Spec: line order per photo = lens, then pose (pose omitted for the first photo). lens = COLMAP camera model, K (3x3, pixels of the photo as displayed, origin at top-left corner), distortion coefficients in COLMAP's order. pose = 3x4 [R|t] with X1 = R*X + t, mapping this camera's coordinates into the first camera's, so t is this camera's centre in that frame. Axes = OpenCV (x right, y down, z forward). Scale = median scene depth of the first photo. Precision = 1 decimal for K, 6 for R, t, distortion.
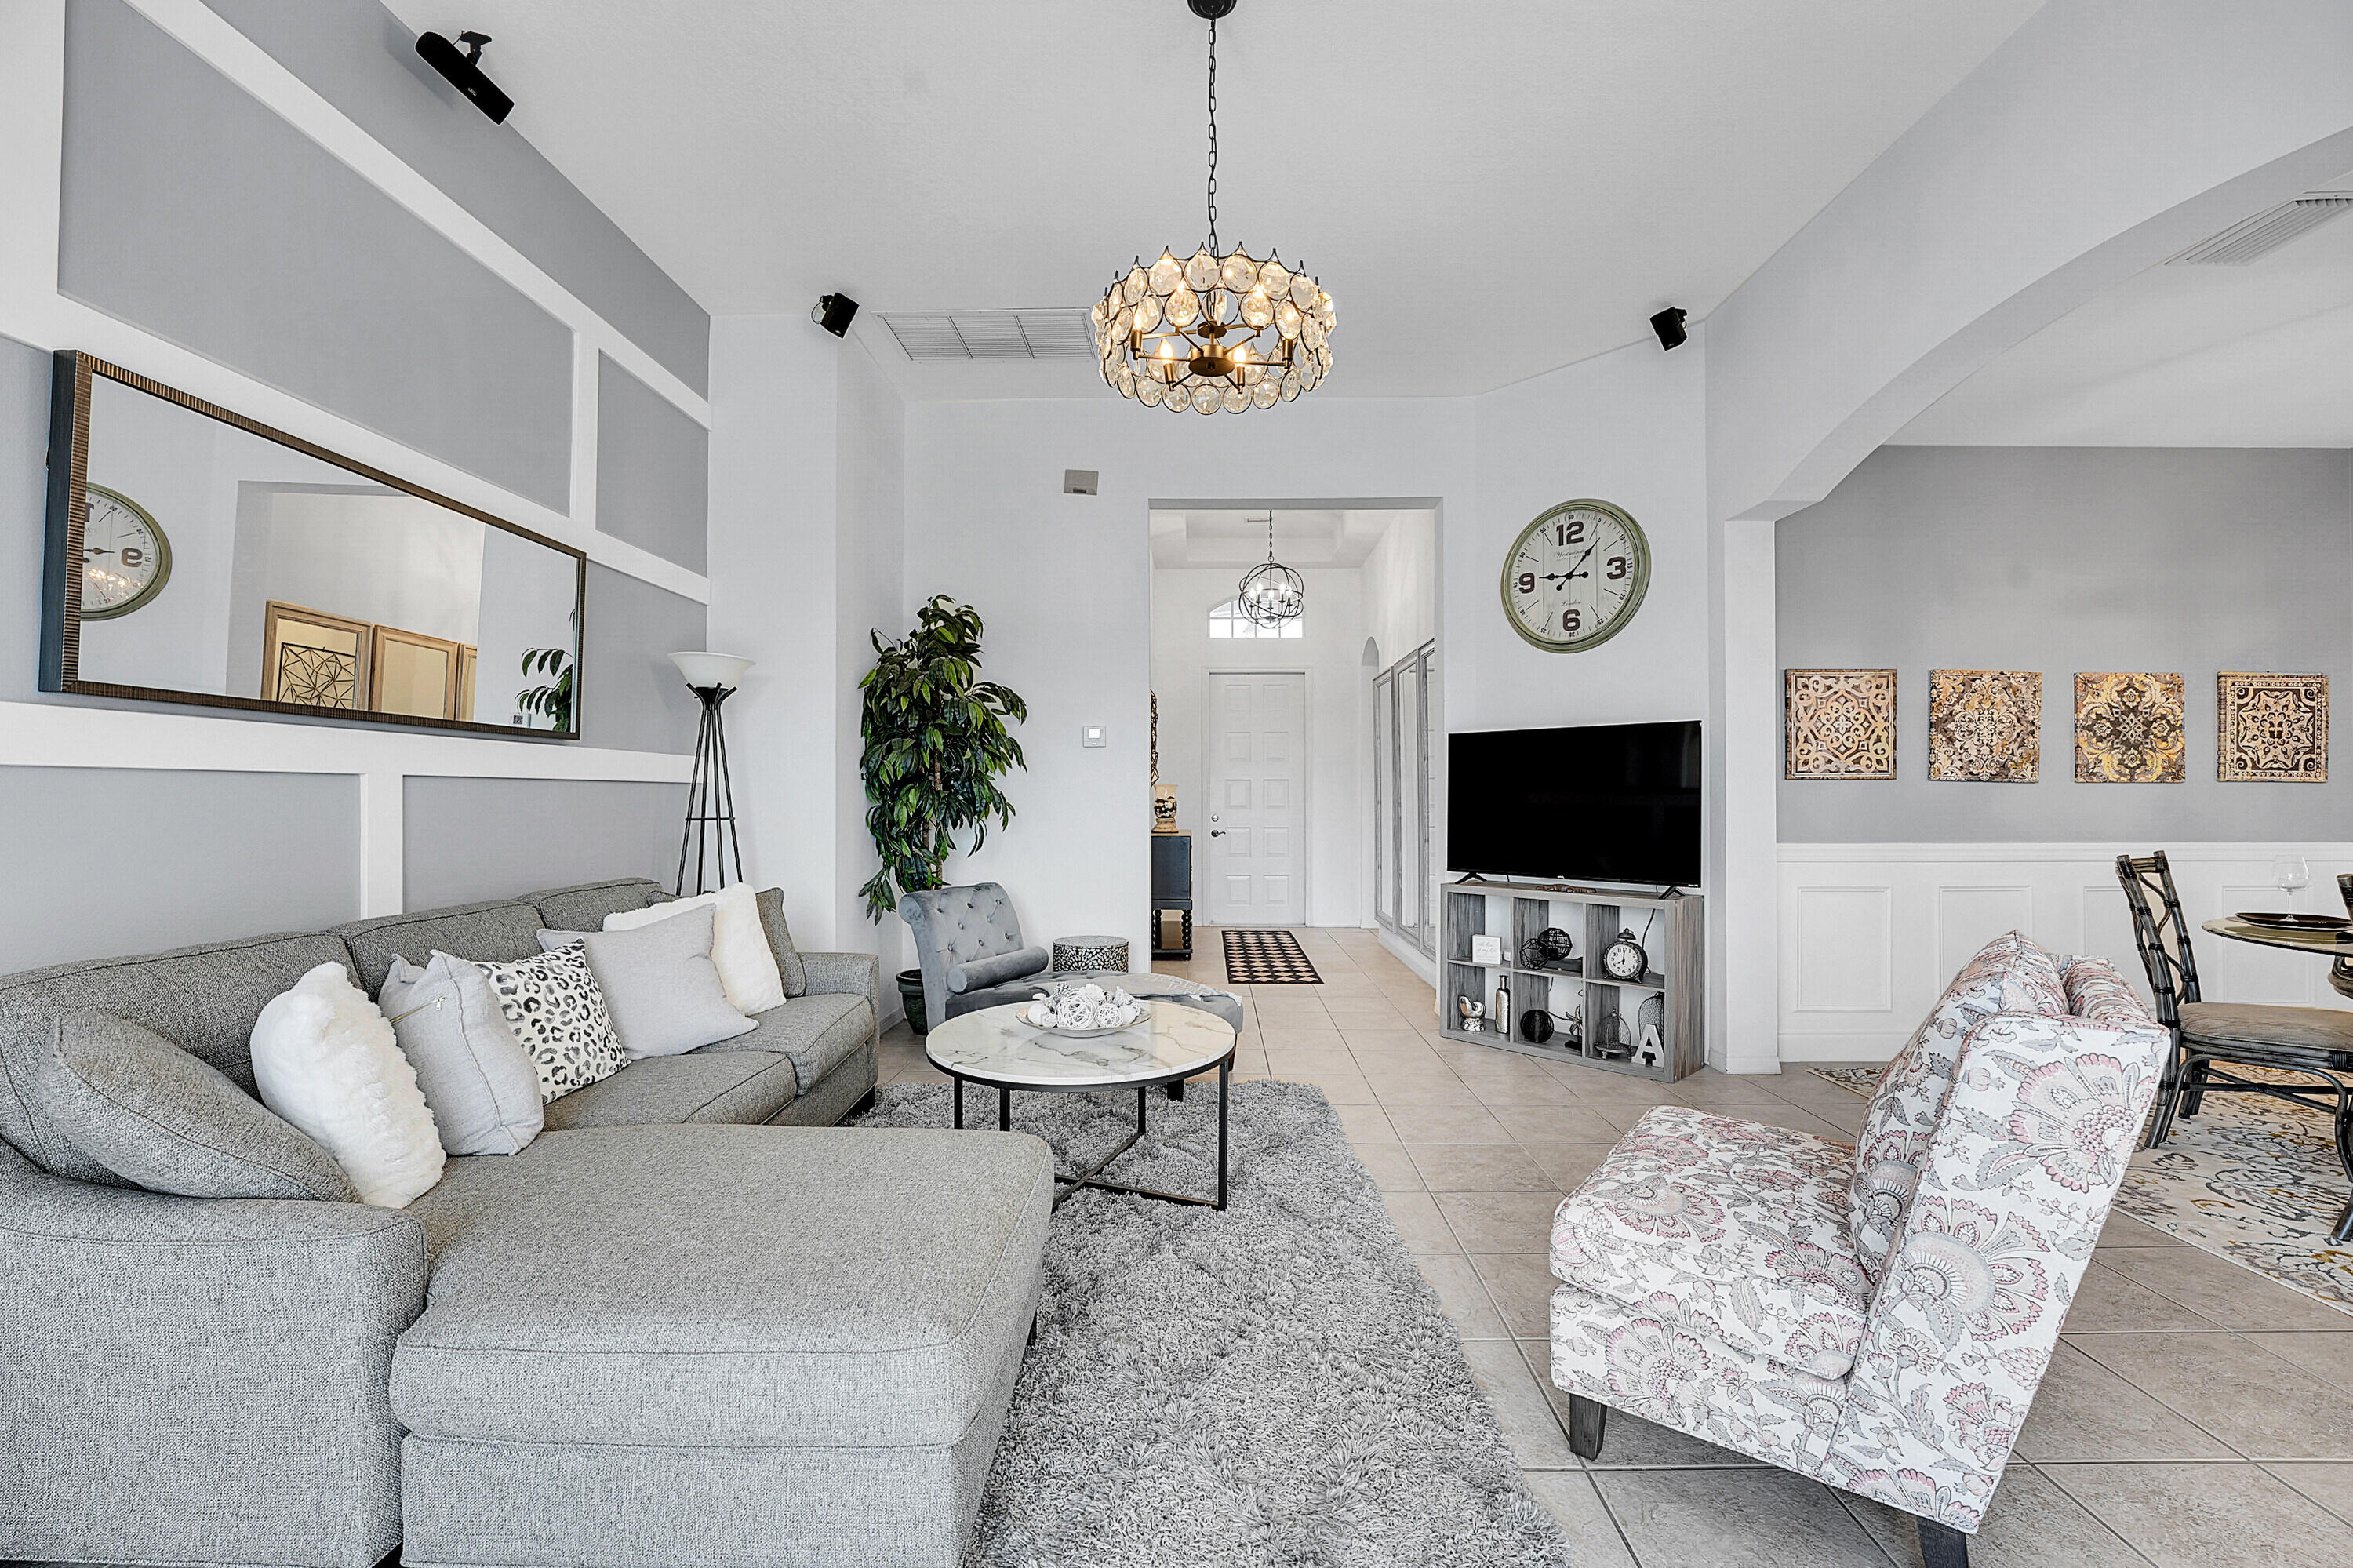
lens RADIAL K [[959.2, 0, 1184.3], [0, 959.2, 783.8], [0, 0, 1]] dist [-0.026423, 0.001776]
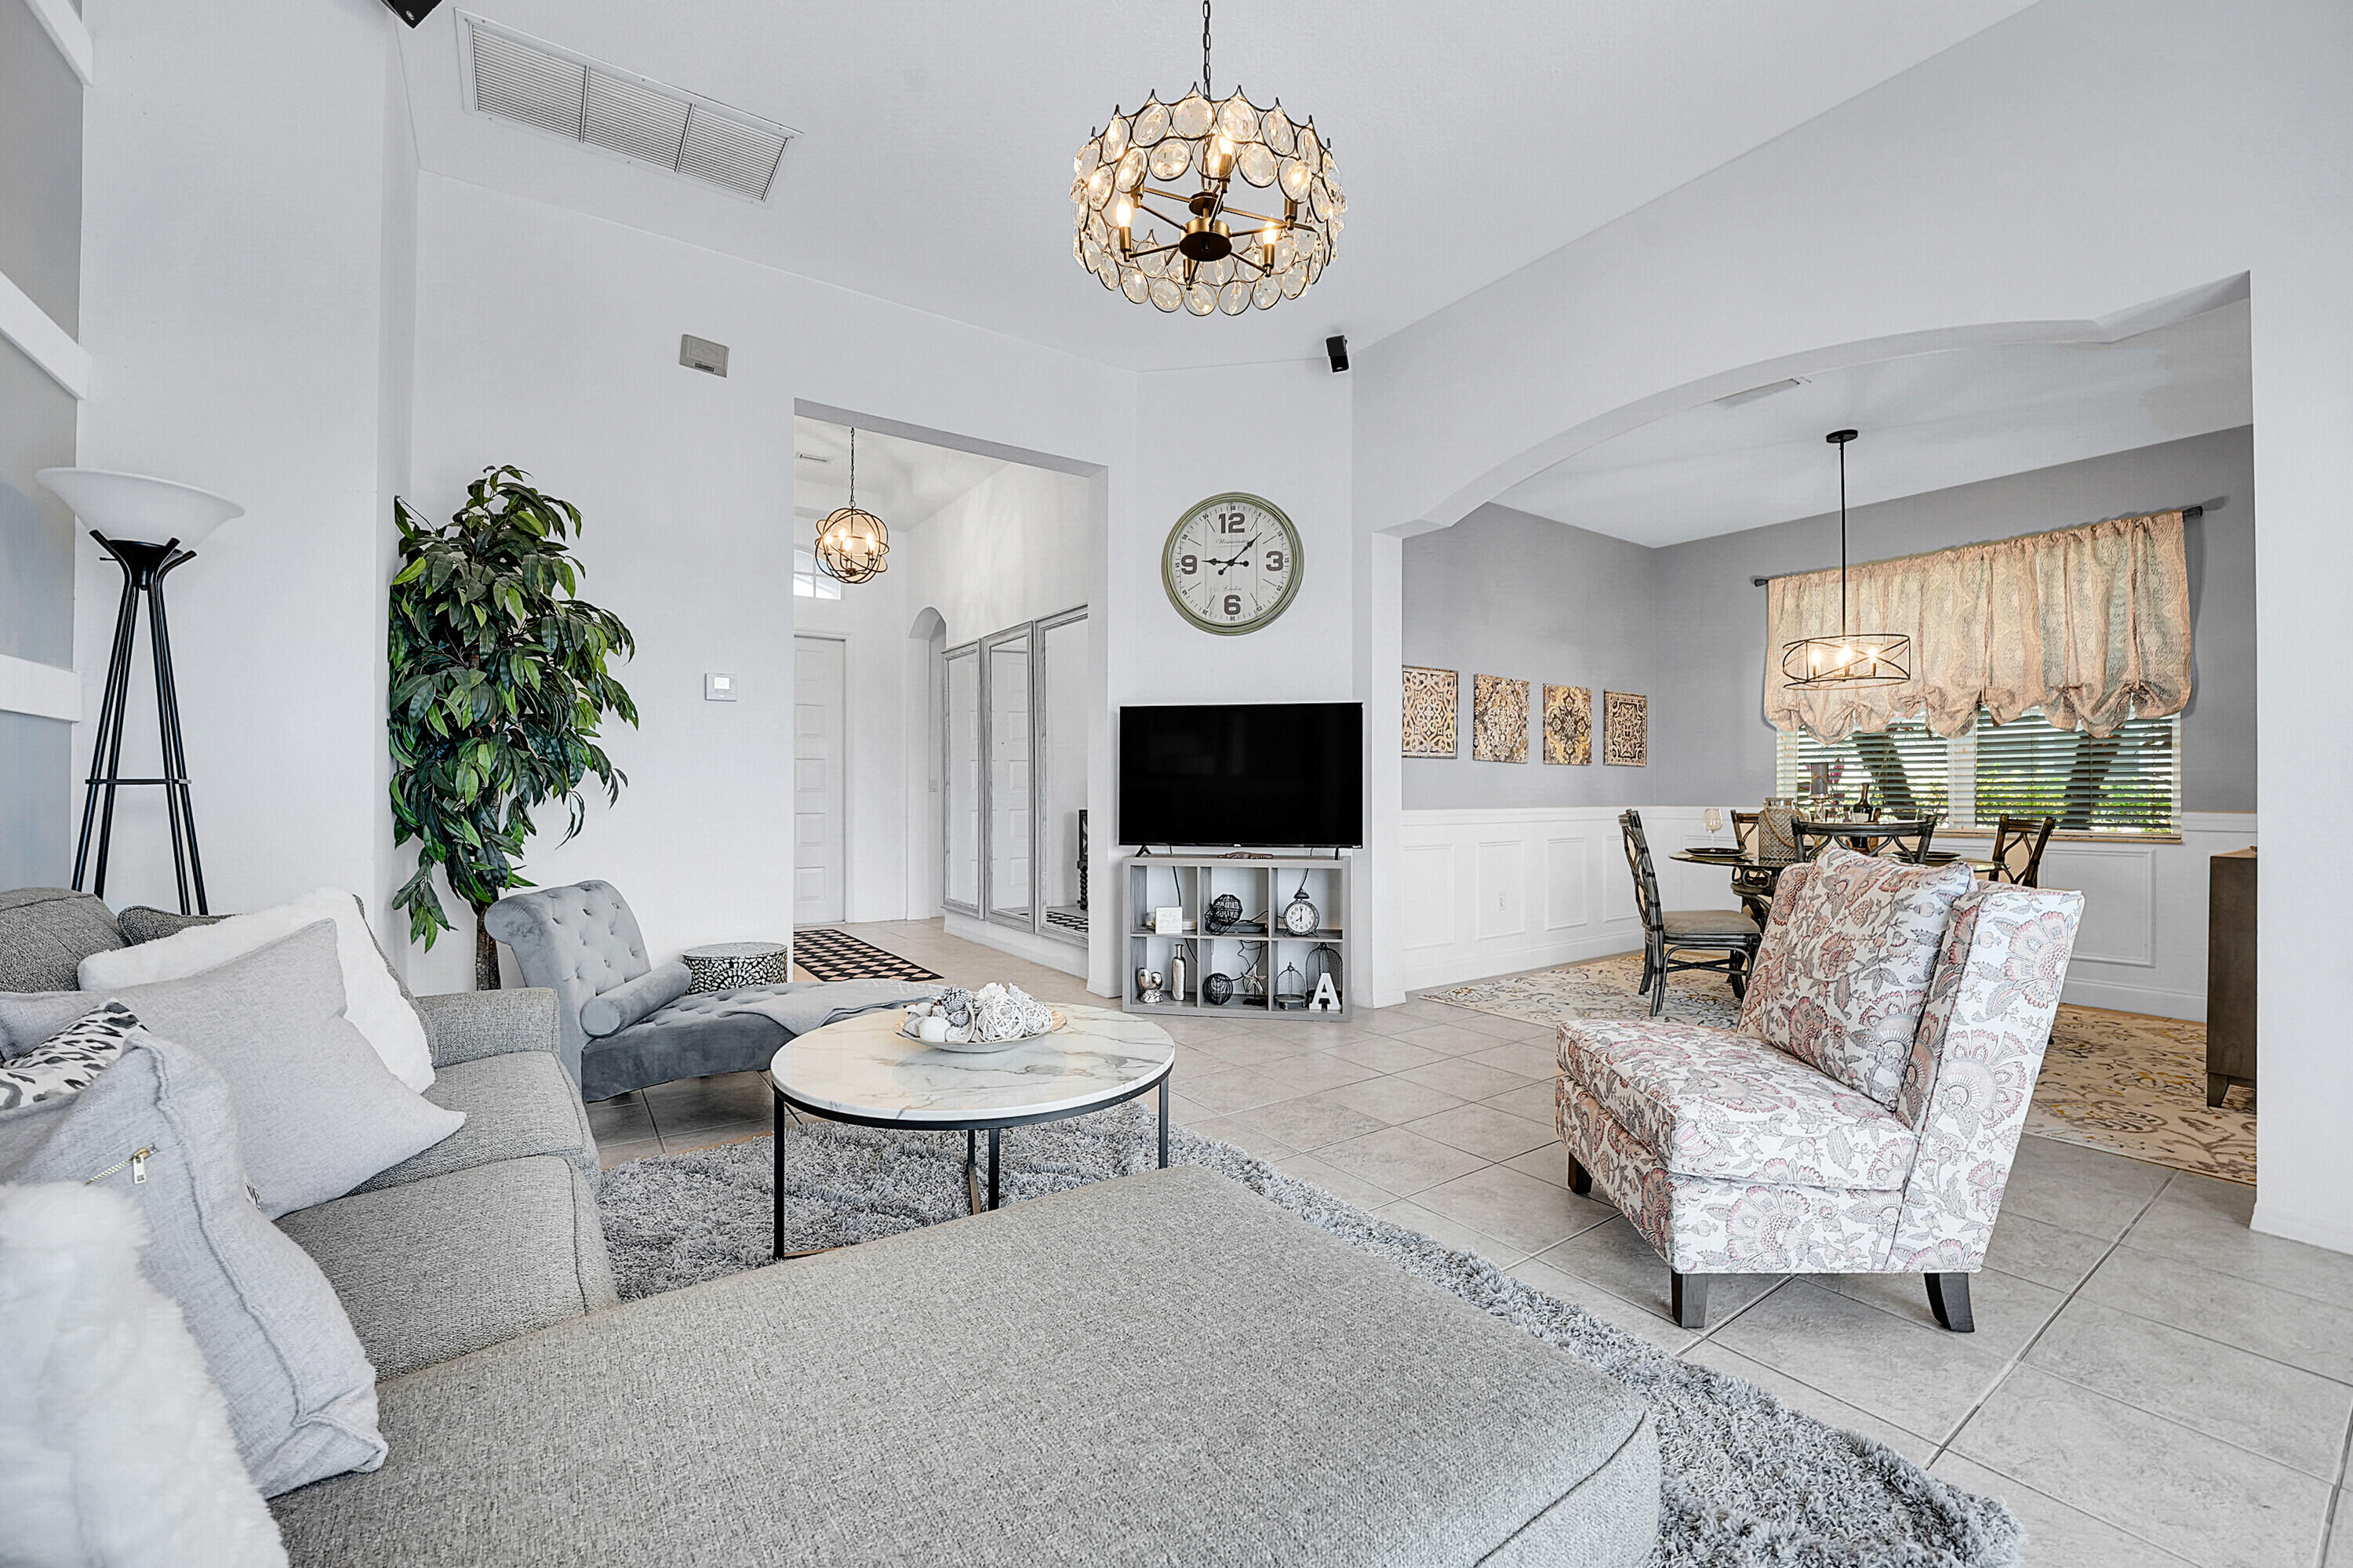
lens RADIAL K [[959.2, 0, 1181.6], [0, 959.2, 782.1], [0, 0, 1]] dist [-0.026423, 0.001776]
pose [[0.806022, 0.006392, 0.591851, -0.300692], [-0.008056, 0.999968, 0.000172, 0.029456], [-0.591831, -0.004906, 0.806047, 0.189197]]
